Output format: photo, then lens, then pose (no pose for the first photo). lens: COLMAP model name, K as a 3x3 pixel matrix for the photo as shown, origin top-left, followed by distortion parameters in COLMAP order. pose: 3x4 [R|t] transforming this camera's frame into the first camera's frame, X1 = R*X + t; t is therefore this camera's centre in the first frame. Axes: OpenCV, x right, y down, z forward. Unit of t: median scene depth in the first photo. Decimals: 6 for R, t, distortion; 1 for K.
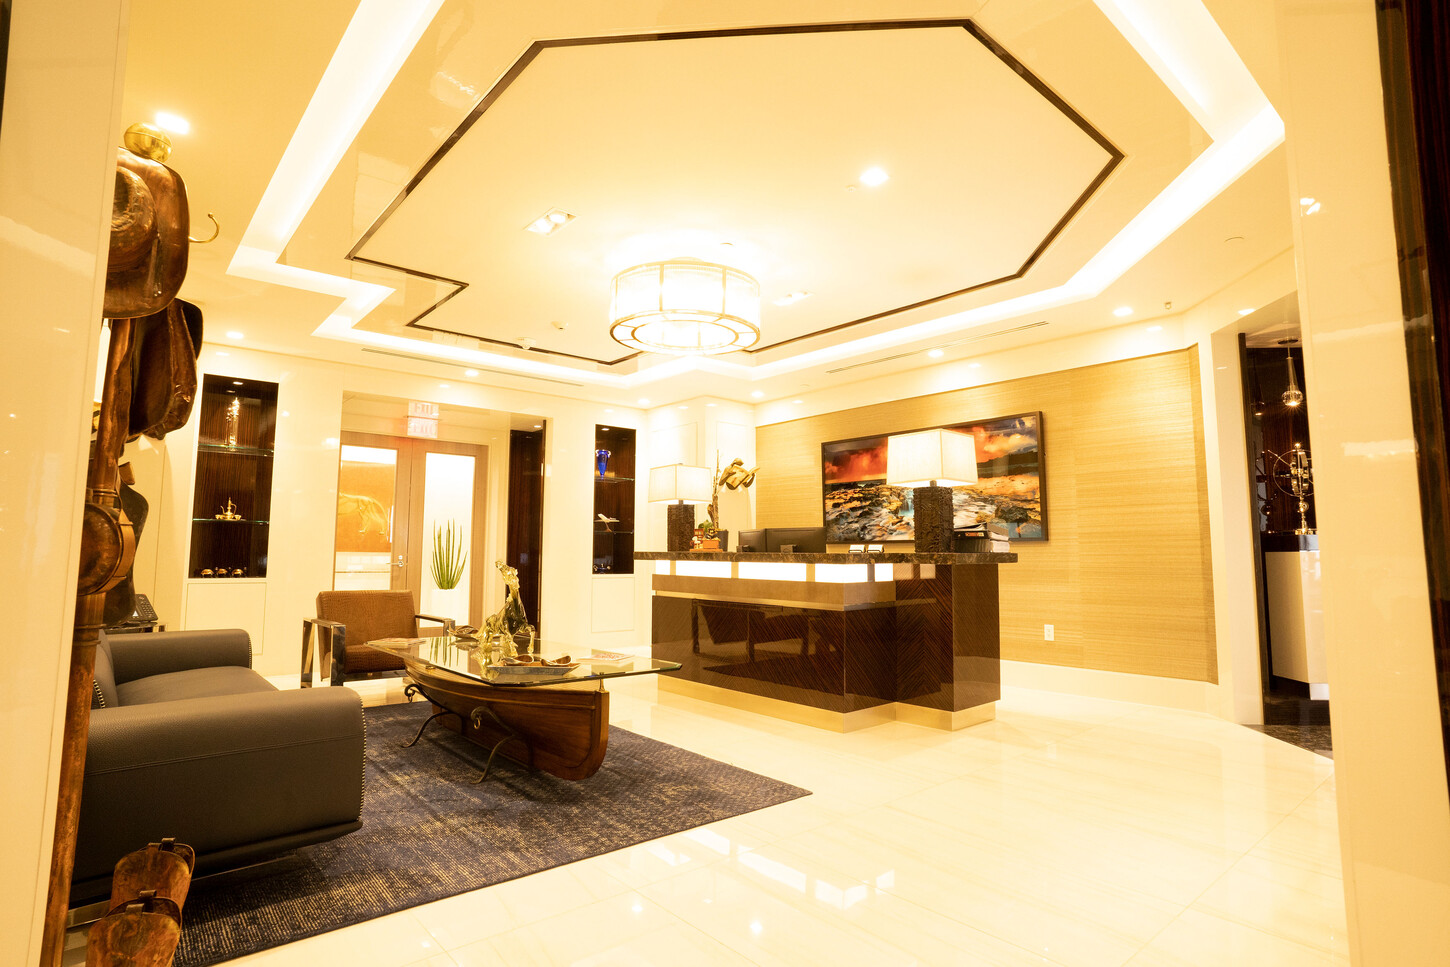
lens RADIAL K [[755.3, 0, 725.0], [0, 755.3, 483.5], [0, 0, 1]] dist [-0.076280, 0.044104]
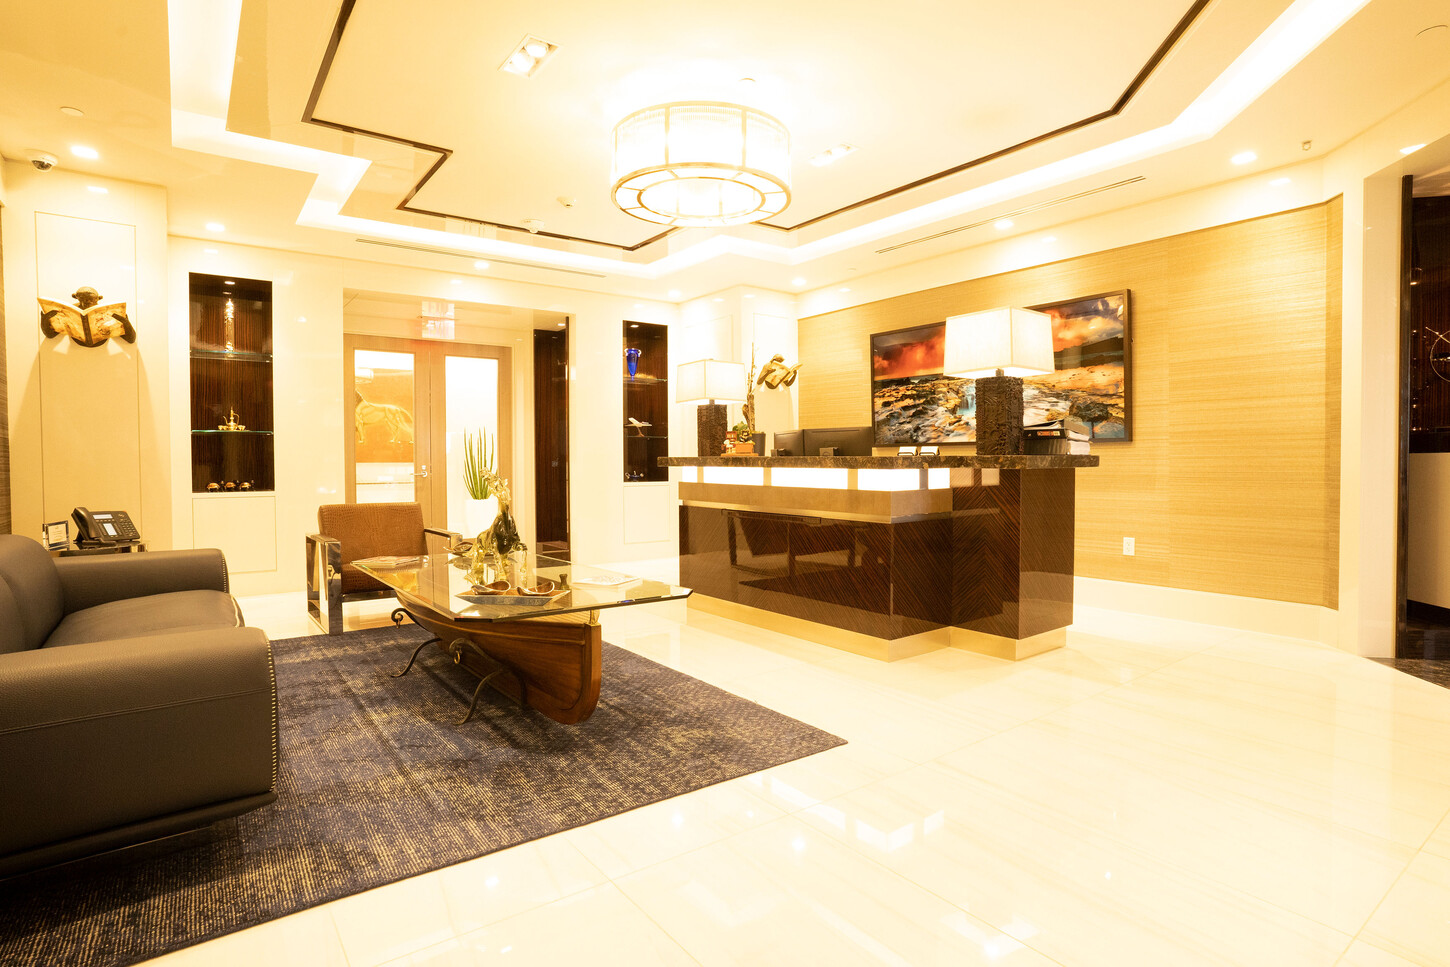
lens RADIAL K [[755.5, 0, 723.2], [0, 755.5, 484.2], [0, 0, 1]] dist [-0.076219, 0.044067]
pose [[0.997266, -0.007459, -0.073513, 0.028964], [0.016535, 0.992190, 0.123638, 0.014608], [0.072016, -0.124515, 0.989601, 0.134690]]
